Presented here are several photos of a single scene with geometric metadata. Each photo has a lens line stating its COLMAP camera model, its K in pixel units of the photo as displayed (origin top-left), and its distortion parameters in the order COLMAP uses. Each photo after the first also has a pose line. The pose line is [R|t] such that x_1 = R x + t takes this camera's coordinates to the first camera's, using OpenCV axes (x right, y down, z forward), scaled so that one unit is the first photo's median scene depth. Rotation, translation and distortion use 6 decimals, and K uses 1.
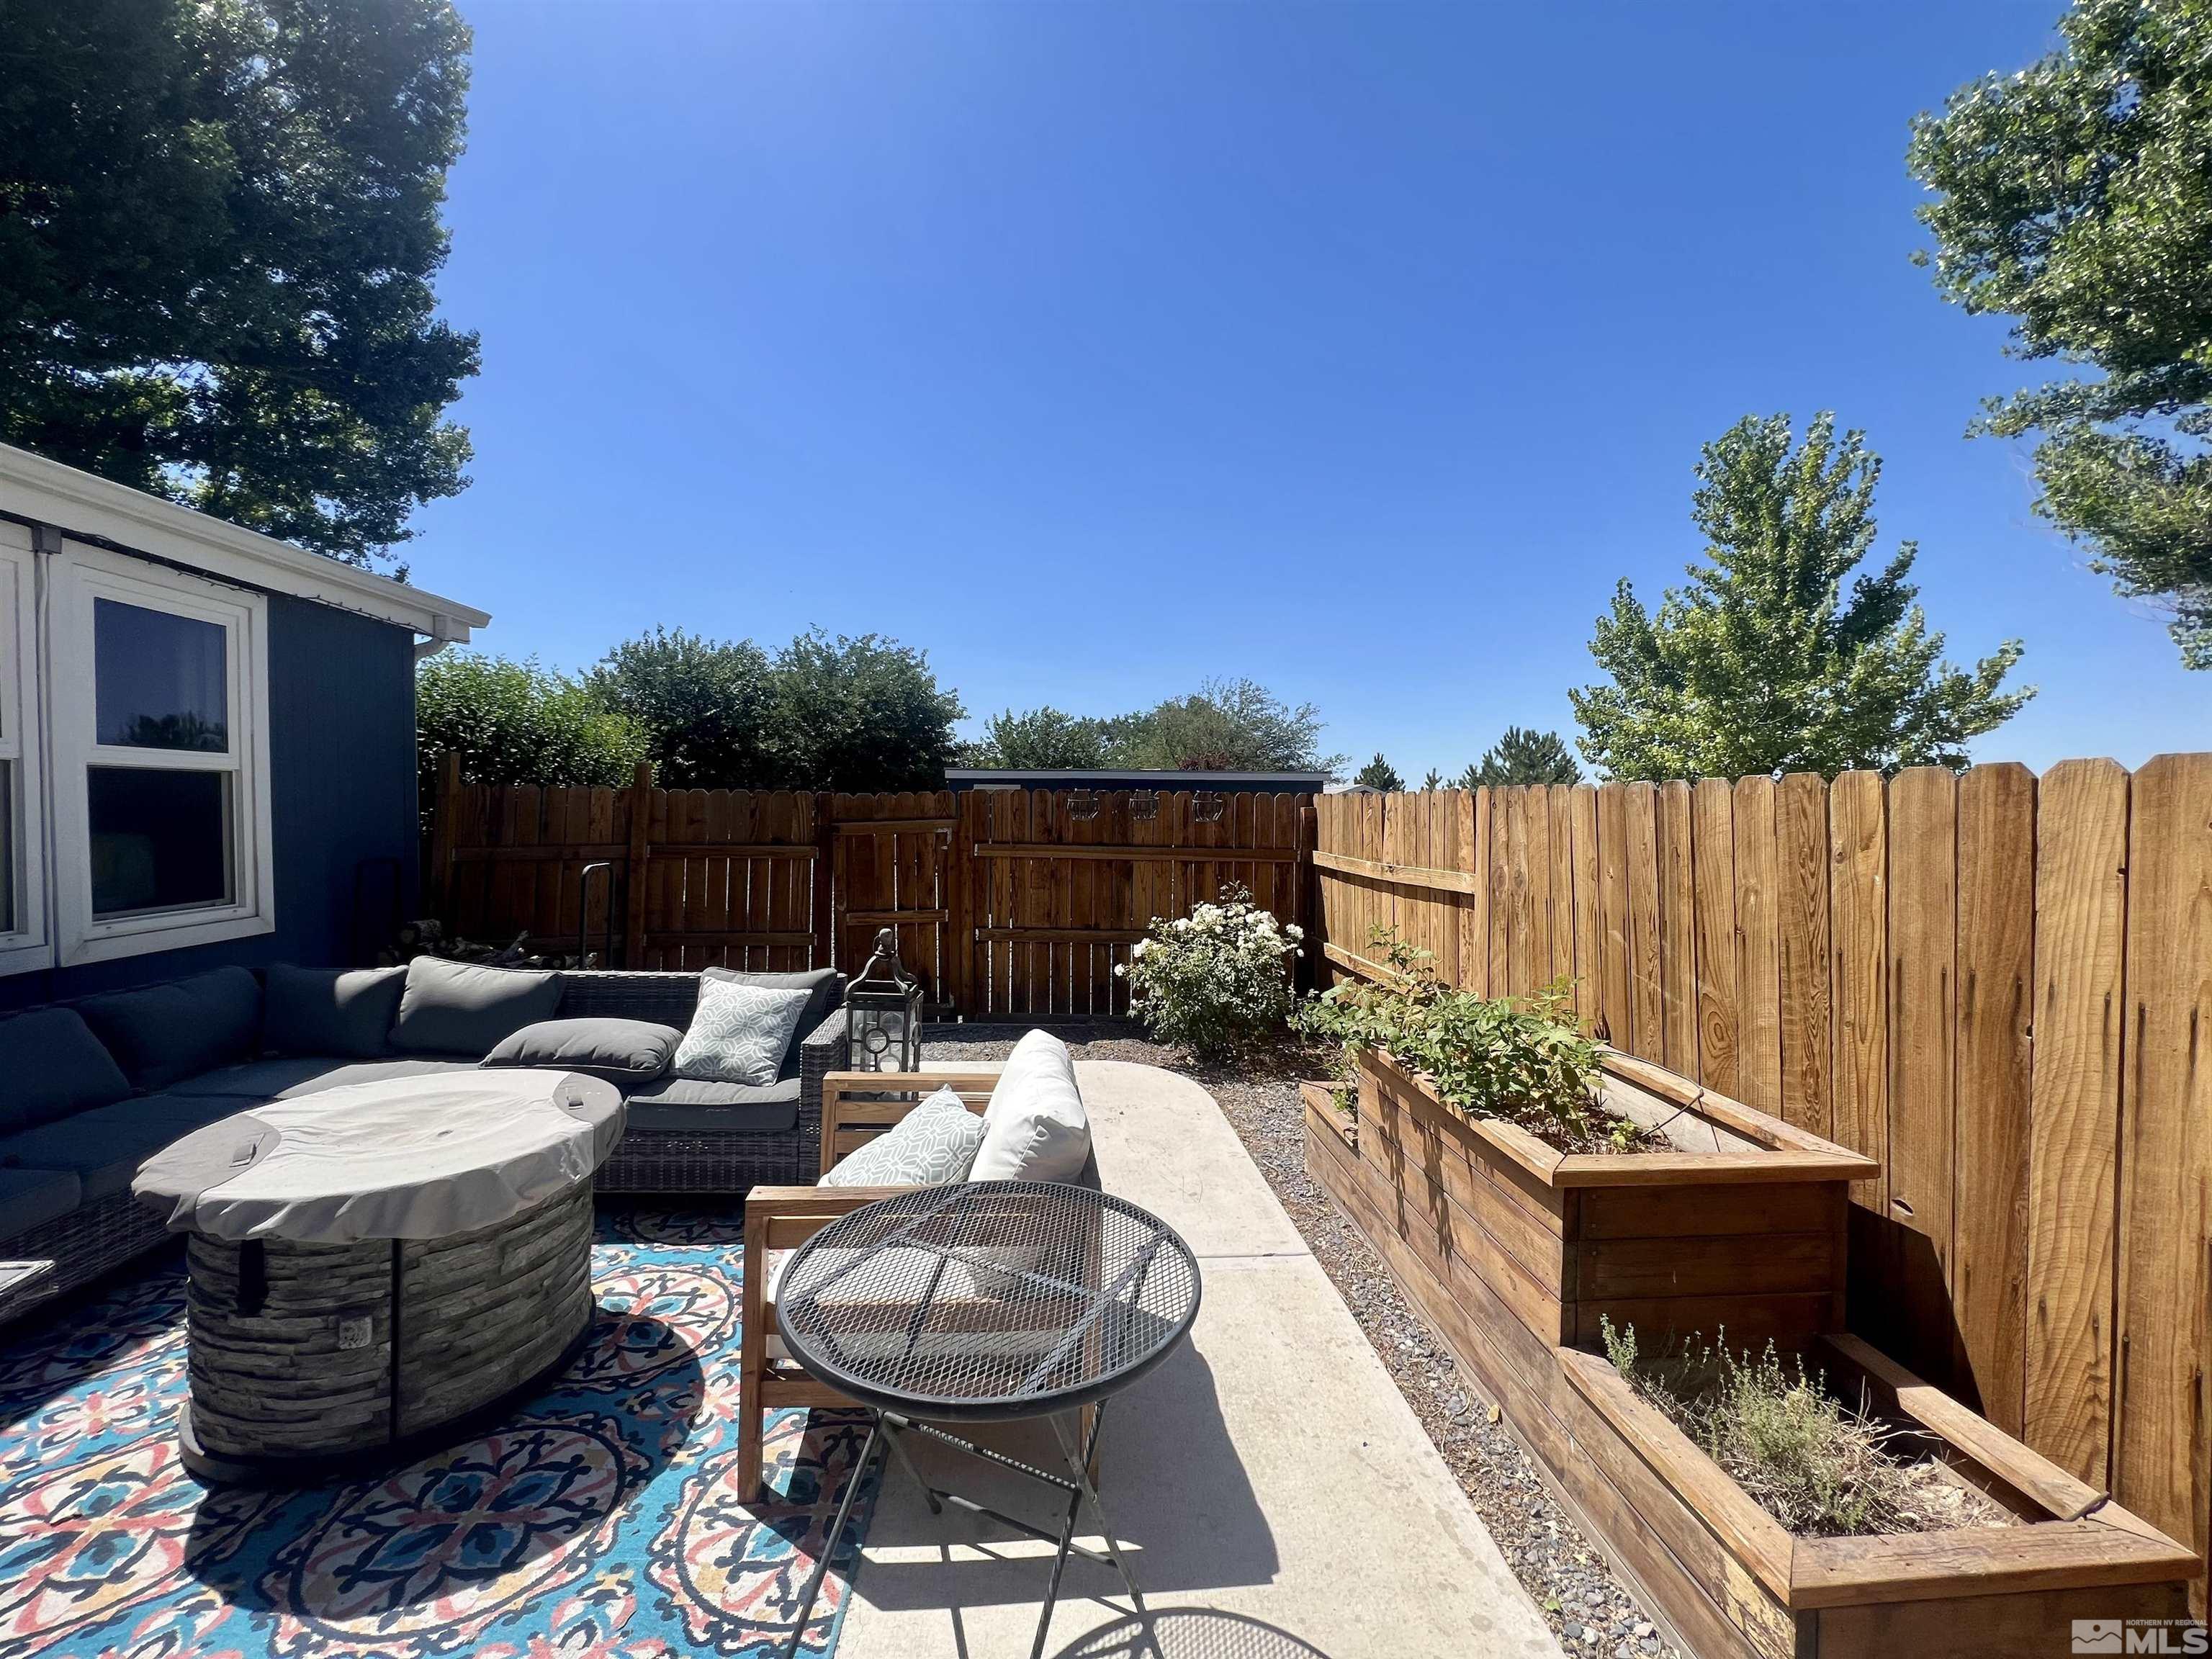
lens RADIAL K [[889.9, 0, 1101.3], [0, 889.9, 824.6], [0, 0, 1]] dist [-0.004921, 0.001384]
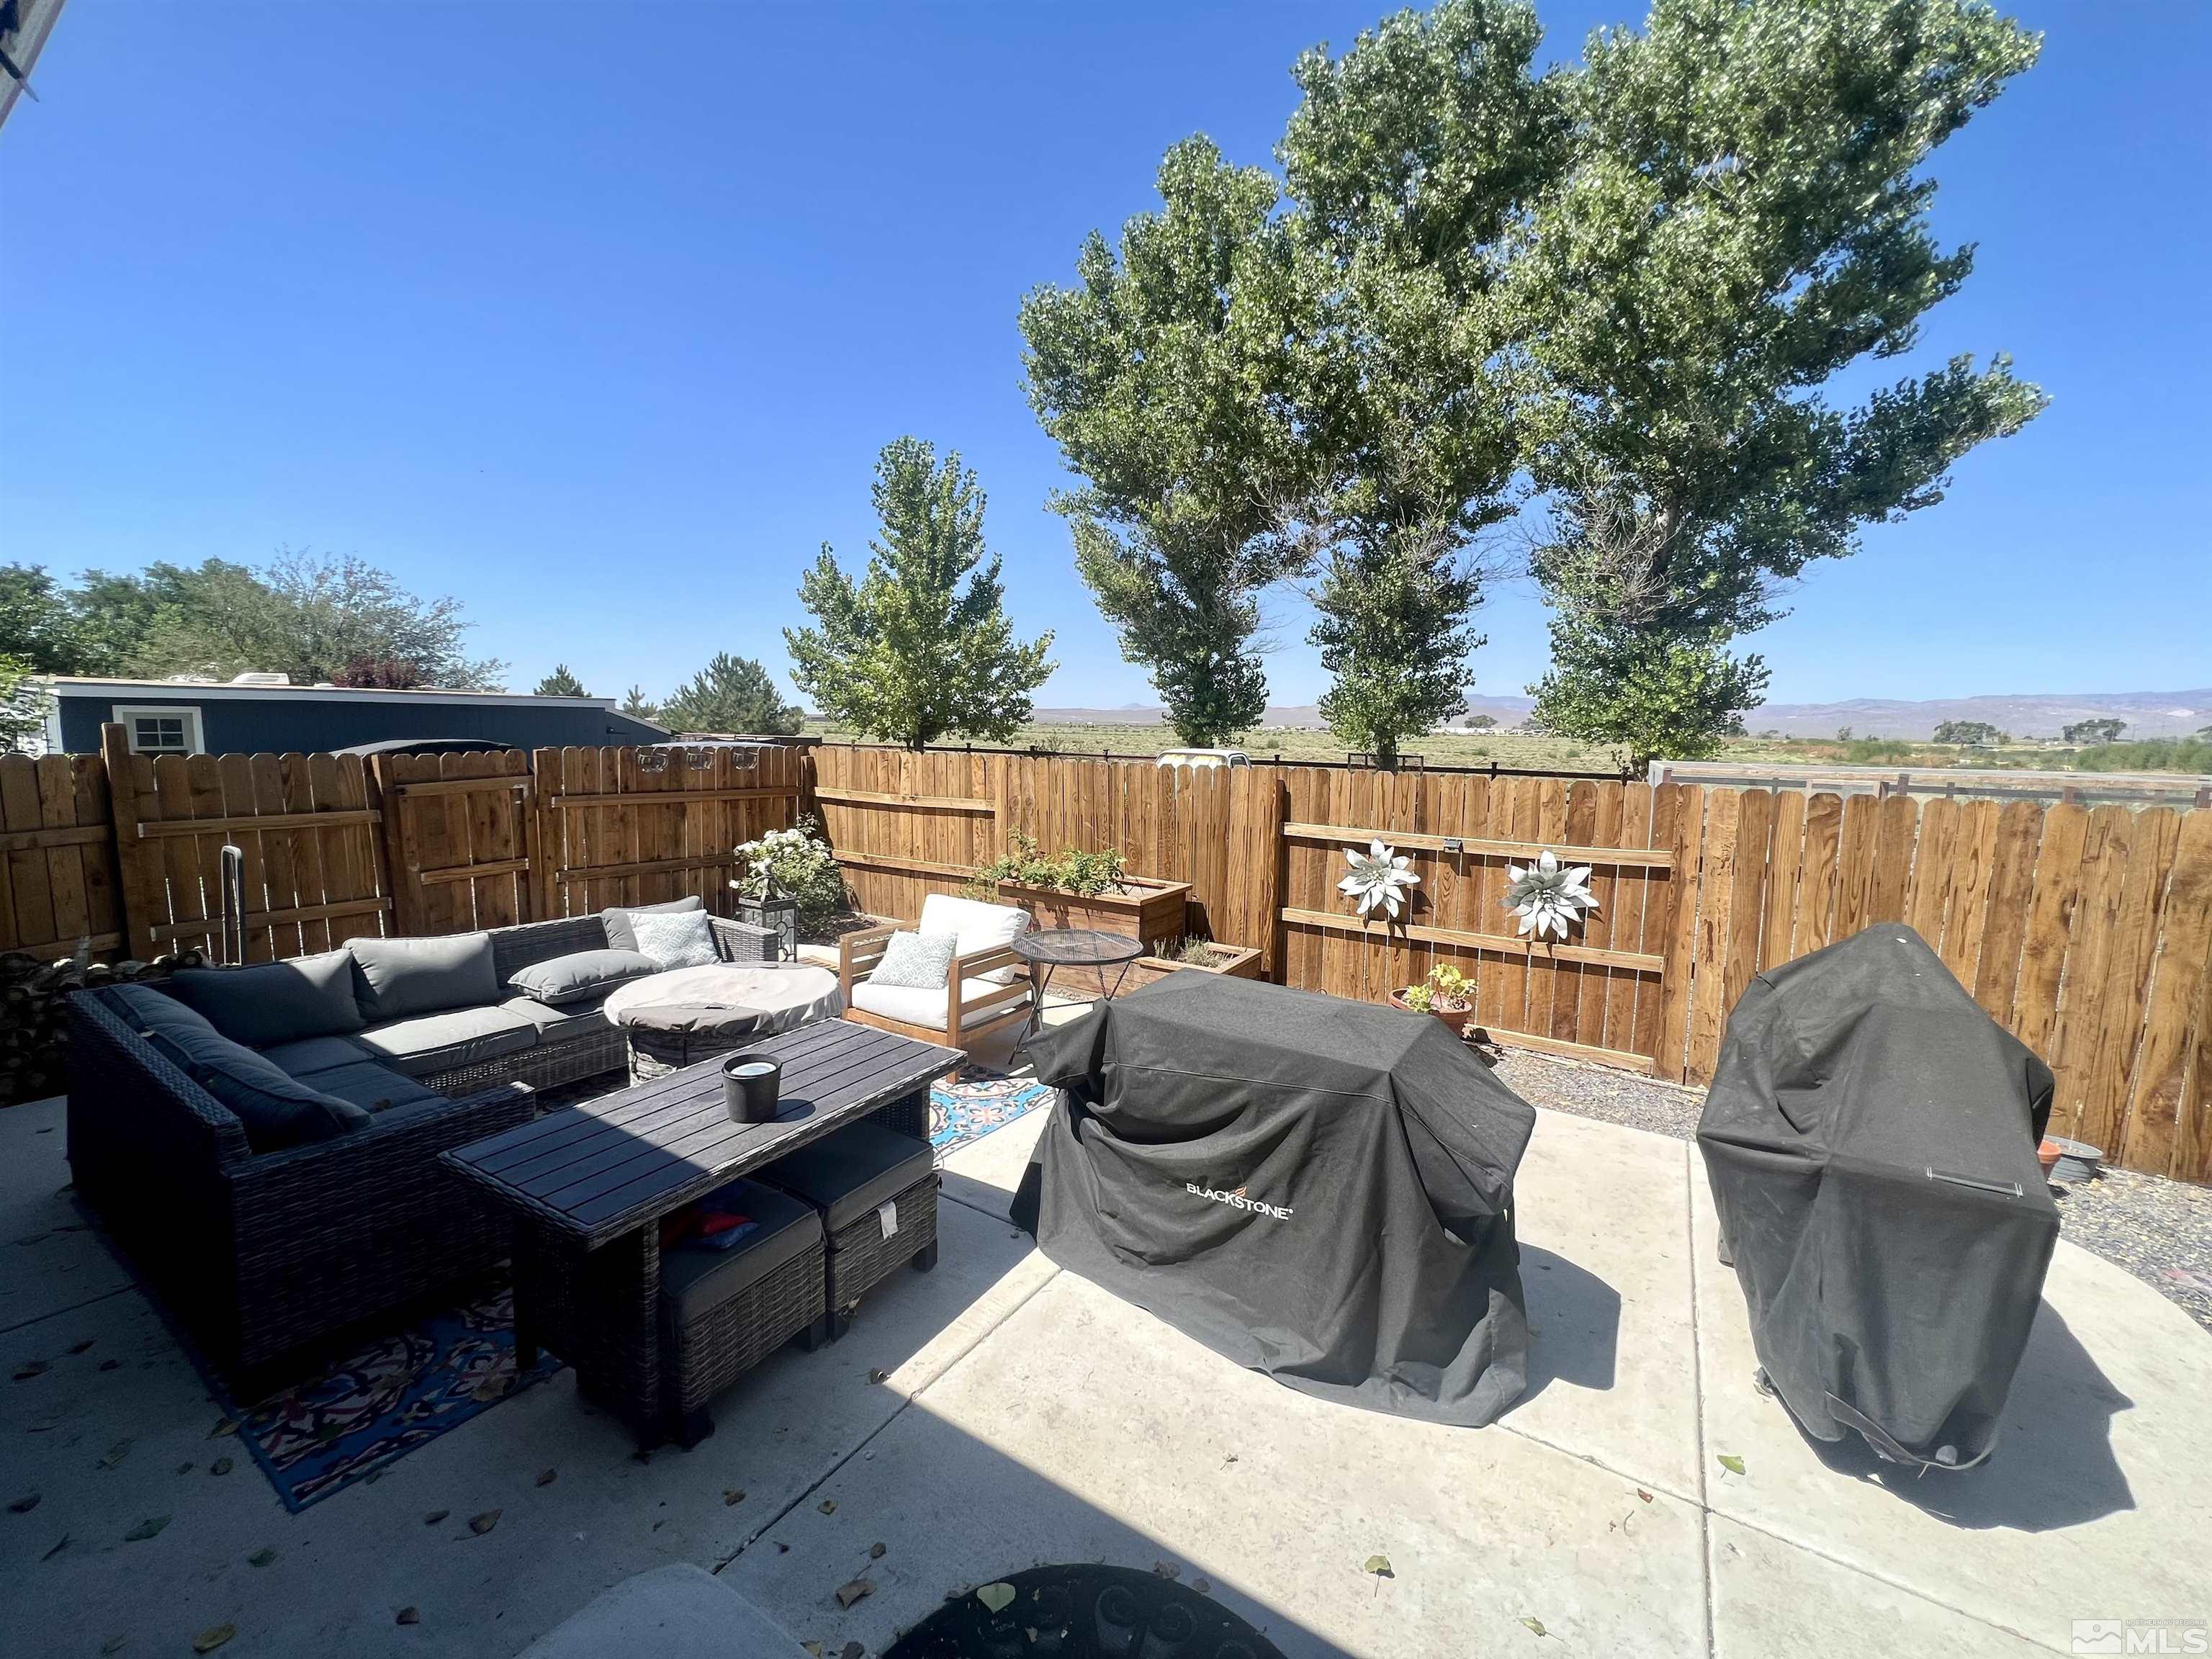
lens RADIAL K [[889.9, 0, 1105.3], [0, 889.9, 826.3], [0, 0, 1]] dist [-0.004921, 0.001384]
pose [[0.601429, -0.087789, 0.794088, -0.329827], [0.001743, 0.994086, 0.108579, -0.033001], [-0.798924, -0.063918, 0.598026, -0.120376]]
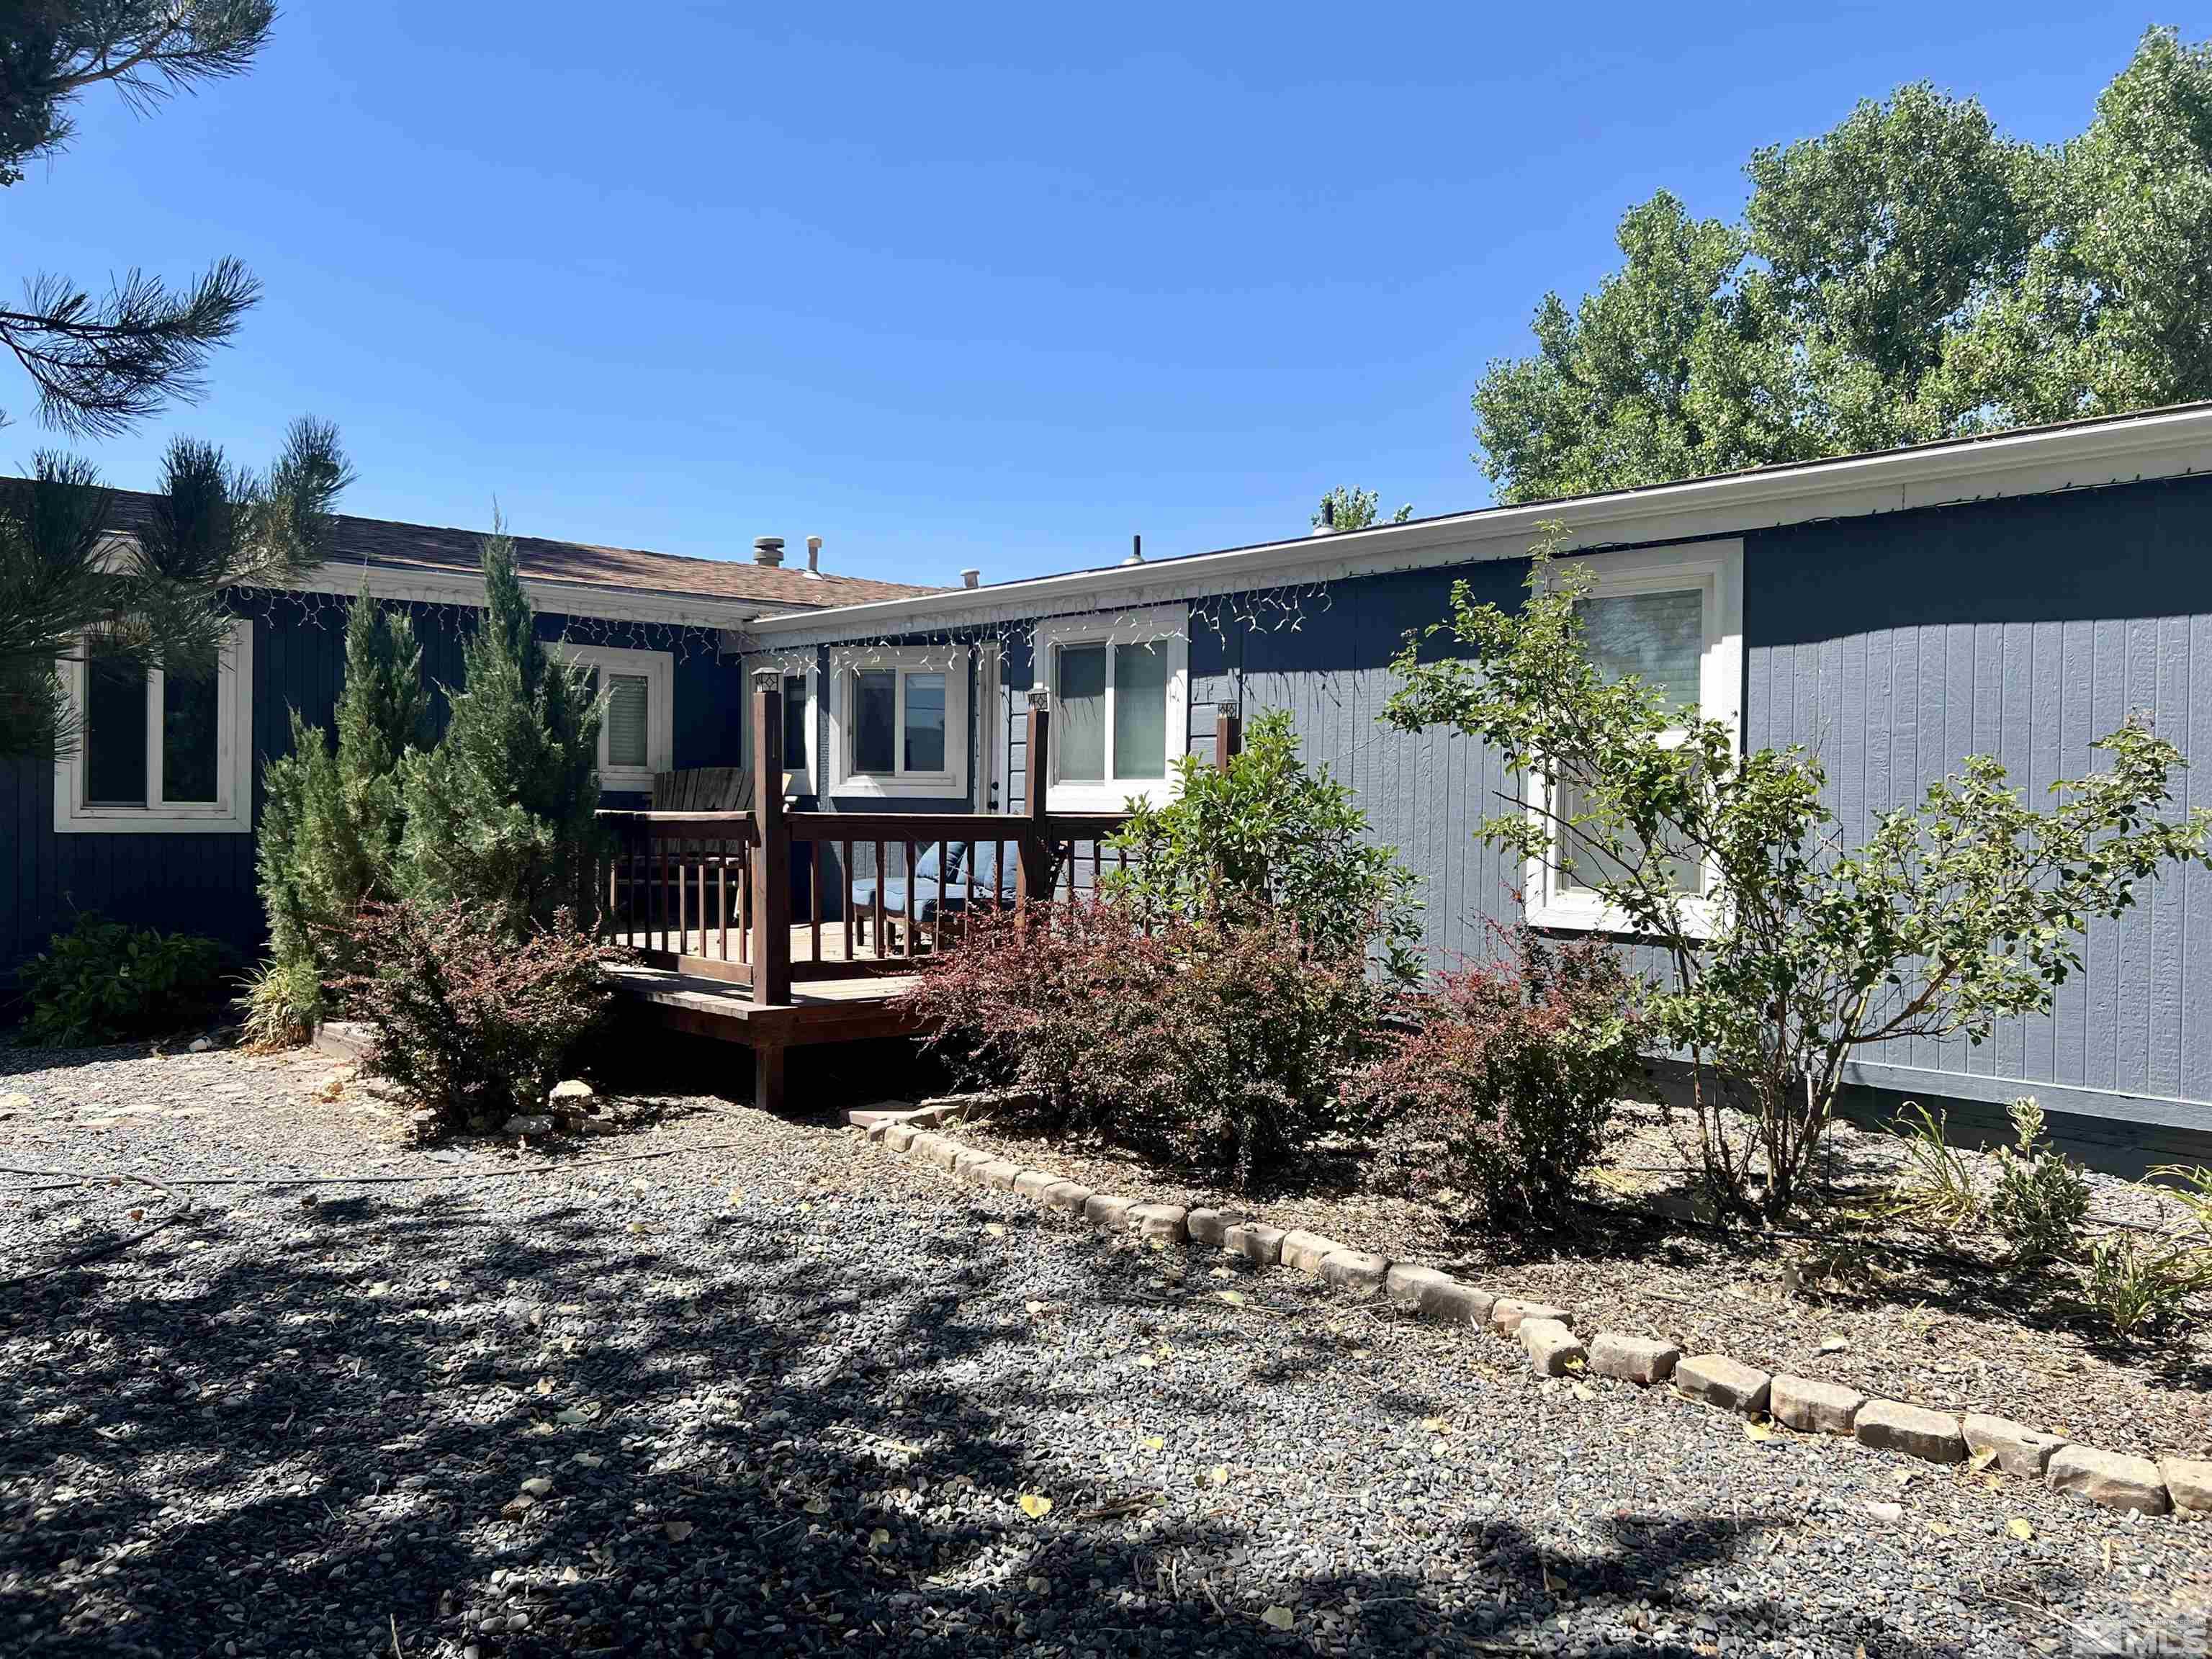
lens RADIAL K [[1677.0, 0, 1093.5], [0, 1677.0, 825.0], [0, 0, 1]] dist [0.035351, -0.021540]
pose [[0.795035, -0.006054, 0.606533, -1.602720], [0.004309, 0.999981, 0.004332, 0.022804], [-0.606548, -0.000831, 0.795047, -1.092813]]
